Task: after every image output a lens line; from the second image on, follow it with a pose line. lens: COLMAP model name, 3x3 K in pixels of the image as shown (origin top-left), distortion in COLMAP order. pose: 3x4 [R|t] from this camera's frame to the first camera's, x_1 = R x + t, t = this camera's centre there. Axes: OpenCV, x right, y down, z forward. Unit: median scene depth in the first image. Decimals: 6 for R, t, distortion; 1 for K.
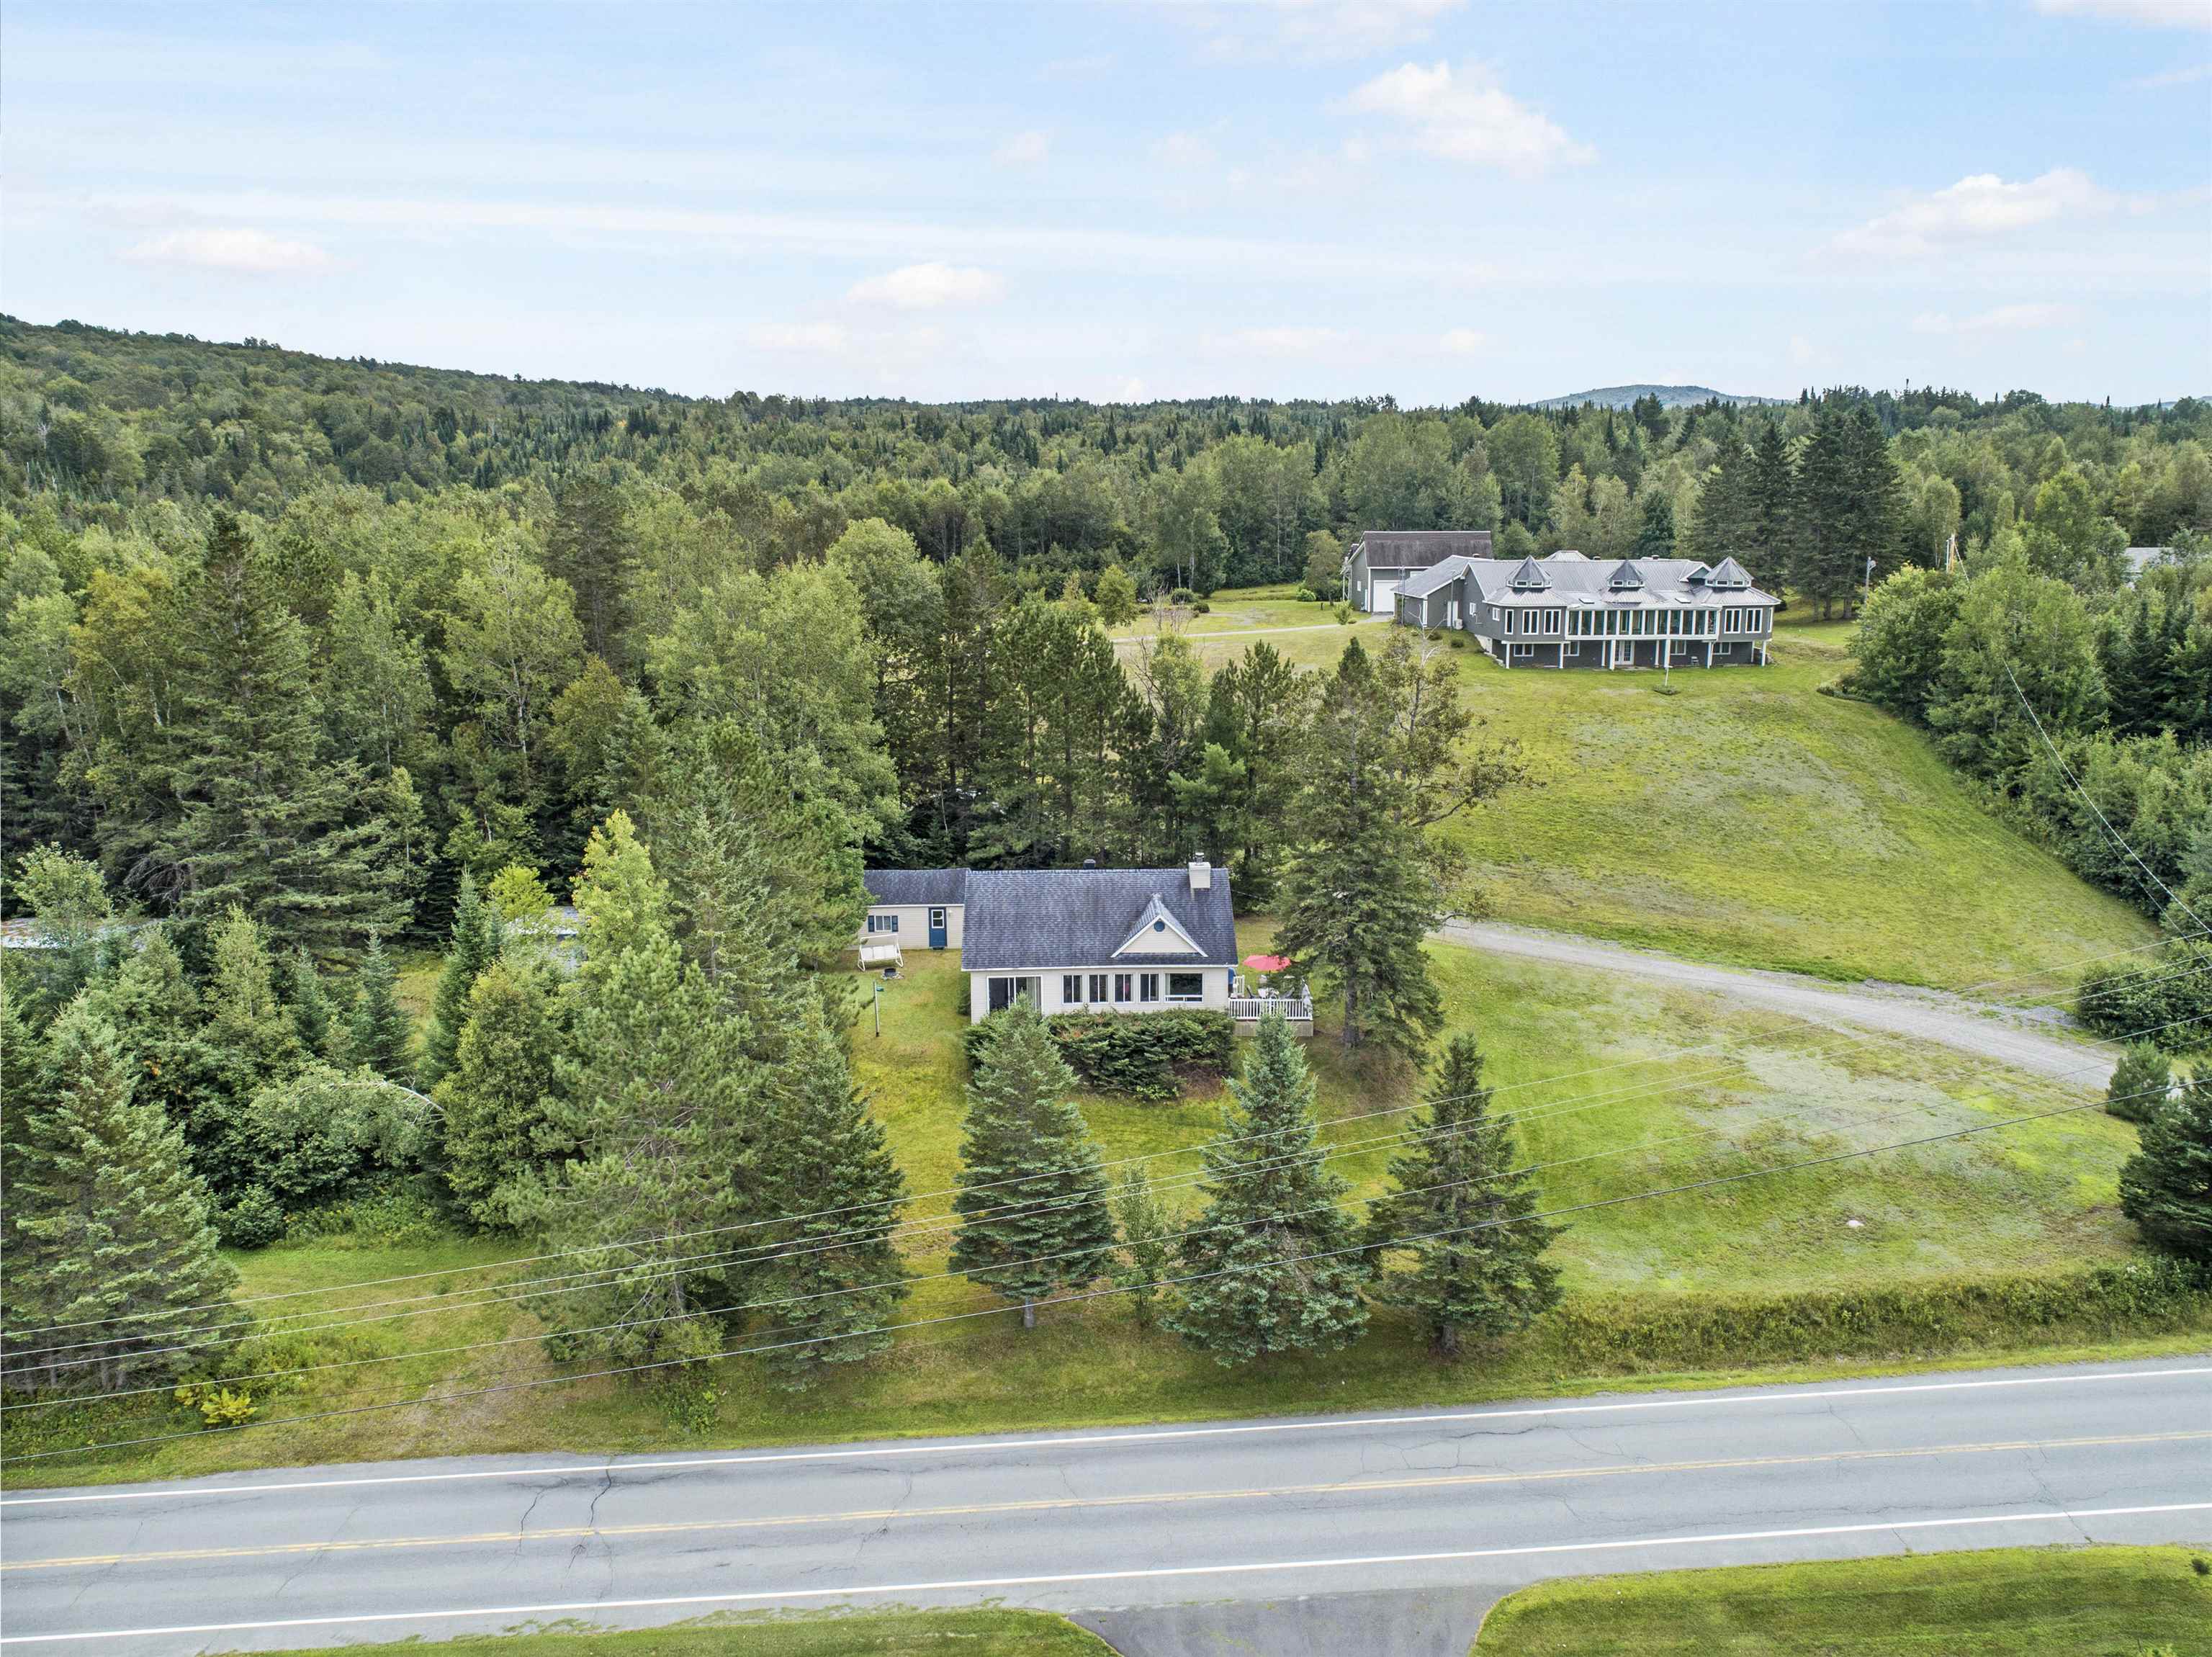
lens RADIAL K [[1703.3, 0, 1106.0], [0, 1703.3, 828.5], [0, 0, 1]] dist [-0.021819, -0.004981]
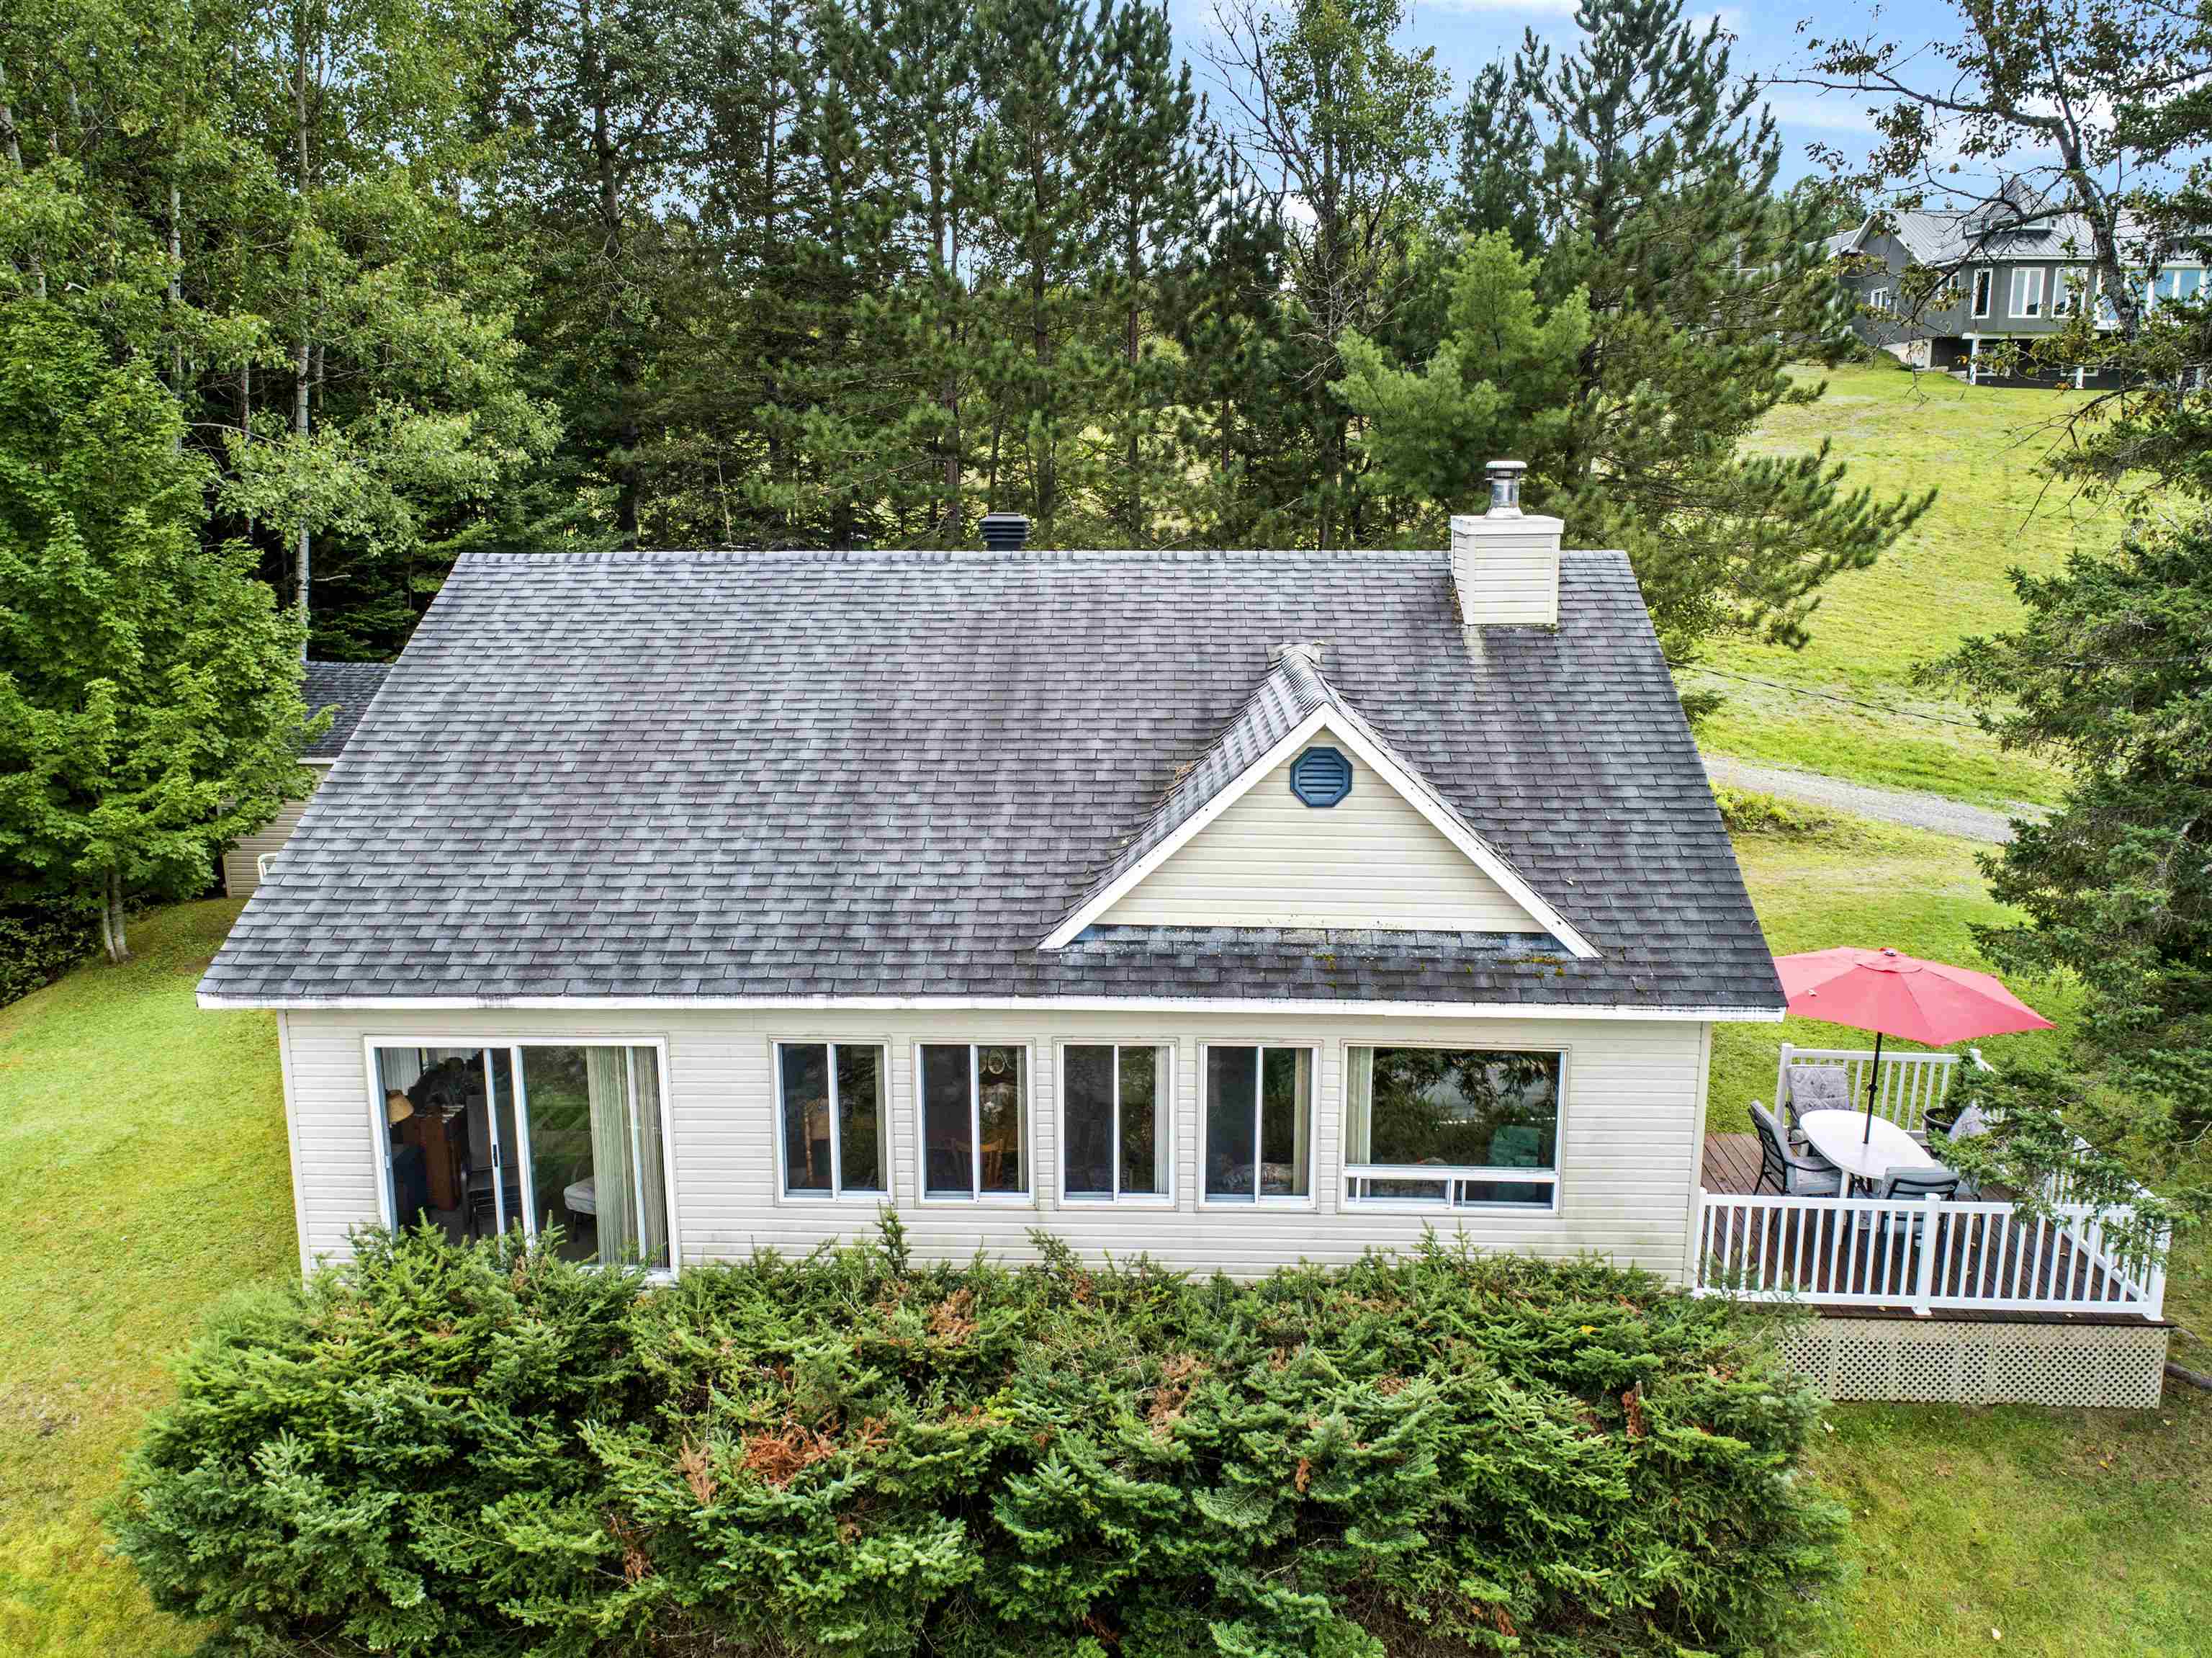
lens RADIAL K [[1703.4, 0, 1106.0], [0, 1703.4, 829.0], [0, 0, 1]] dist [-0.021819, -0.004981]
pose [[0.997469, 0.017304, -0.068958, 0.021460], [-0.016175, 0.999726, 0.016896, 0.059647], [0.069231, -0.015738, 0.997476, 0.820883]]
